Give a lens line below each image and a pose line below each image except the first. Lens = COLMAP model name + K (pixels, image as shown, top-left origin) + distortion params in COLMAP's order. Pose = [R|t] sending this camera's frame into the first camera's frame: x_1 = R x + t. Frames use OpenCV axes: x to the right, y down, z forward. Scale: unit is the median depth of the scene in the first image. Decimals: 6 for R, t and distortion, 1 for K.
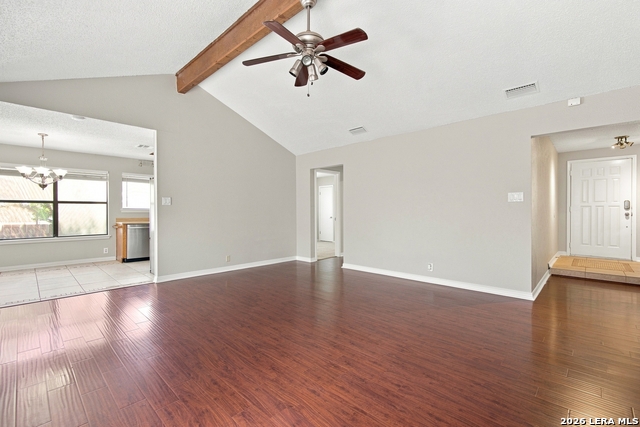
lens RADIAL K [[290.4, 0, 326.0], [0, 290.4, 213.7], [0, 0, 1]] dist [0.001392, 0.000347]
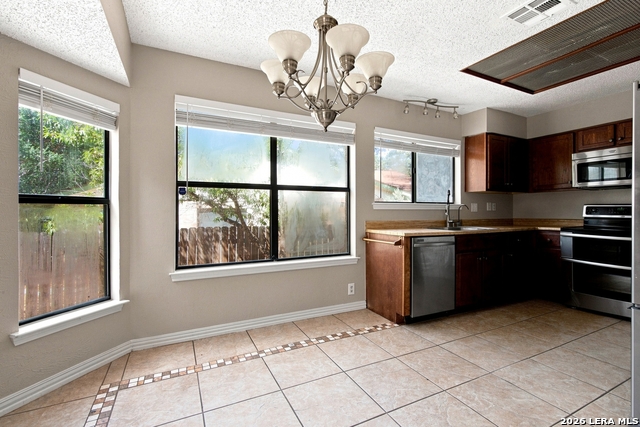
lens RADIAL K [[290.4, 0, 316.4], [0, 290.4, 209.6], [0, 0, 1]] dist [0.001392, 0.000347]
pose [[0.940539, 0.009313, -0.339559, -0.650091], [-0.013263, 0.999869, -0.009314, 0.001120], [0.339428, 0.013263, 0.940539, 0.529004]]
